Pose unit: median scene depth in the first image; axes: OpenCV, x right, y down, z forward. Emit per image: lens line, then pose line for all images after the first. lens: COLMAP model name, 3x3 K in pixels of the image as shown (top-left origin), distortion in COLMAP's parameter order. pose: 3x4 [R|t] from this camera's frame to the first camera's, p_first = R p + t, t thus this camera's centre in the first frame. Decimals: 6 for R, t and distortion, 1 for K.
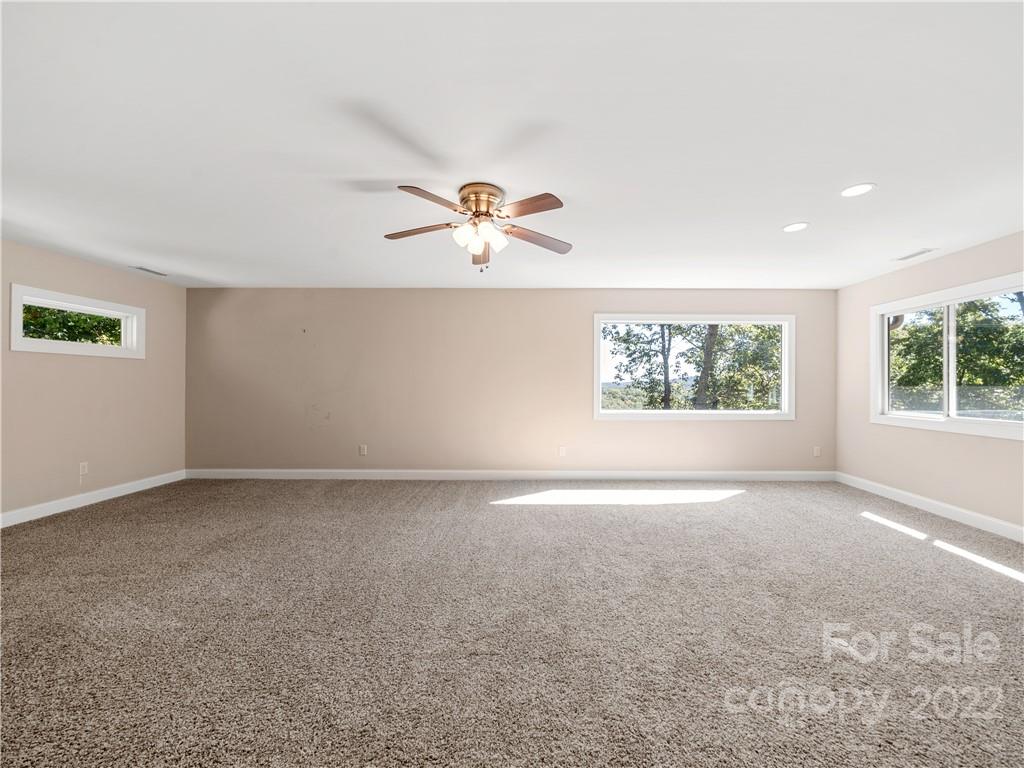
lens RADIAL K [[402.9, 0, 514.5], [0, 402.9, 377.7], [0, 0, 1]] dist [-0.010910, -0.000164]
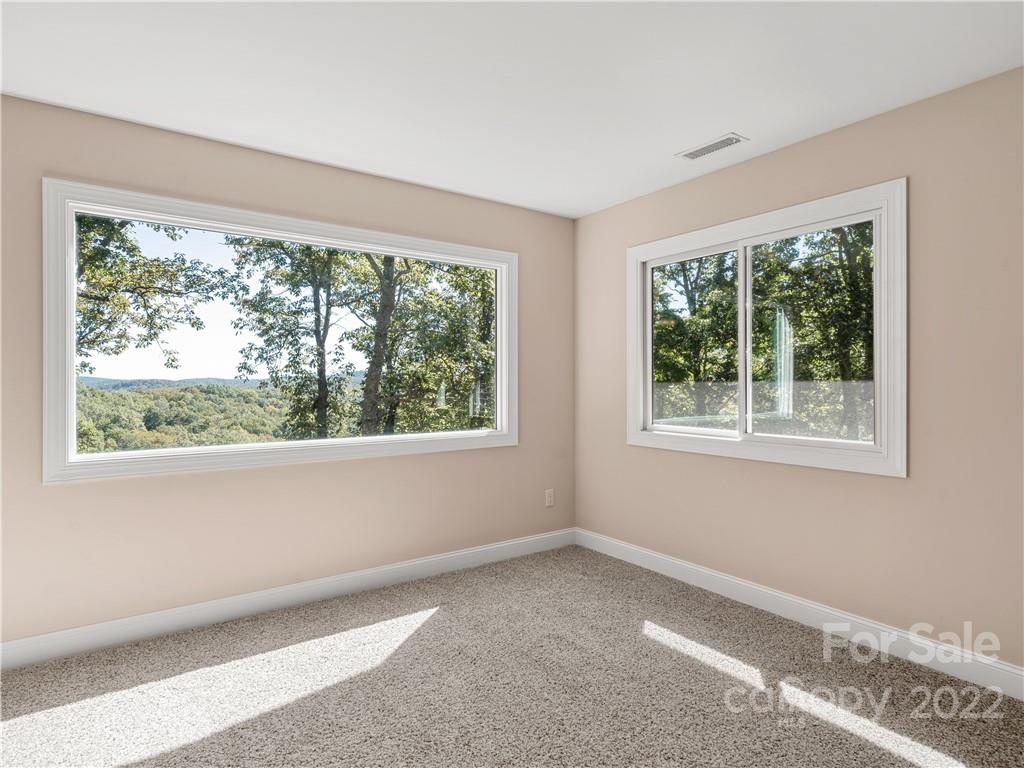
lens RADIAL K [[553.9, 0, 512.0], [0, 553.9, 384.0], [0, 0, 1]] dist [-0.171787, -0.000127]
pose [[0.782064, -0.002559, 0.623193, 0.103319], [-0.010663, 0.999790, 0.017486, 0.004914], [-0.623107, -0.020320, 0.781872, 0.190834]]
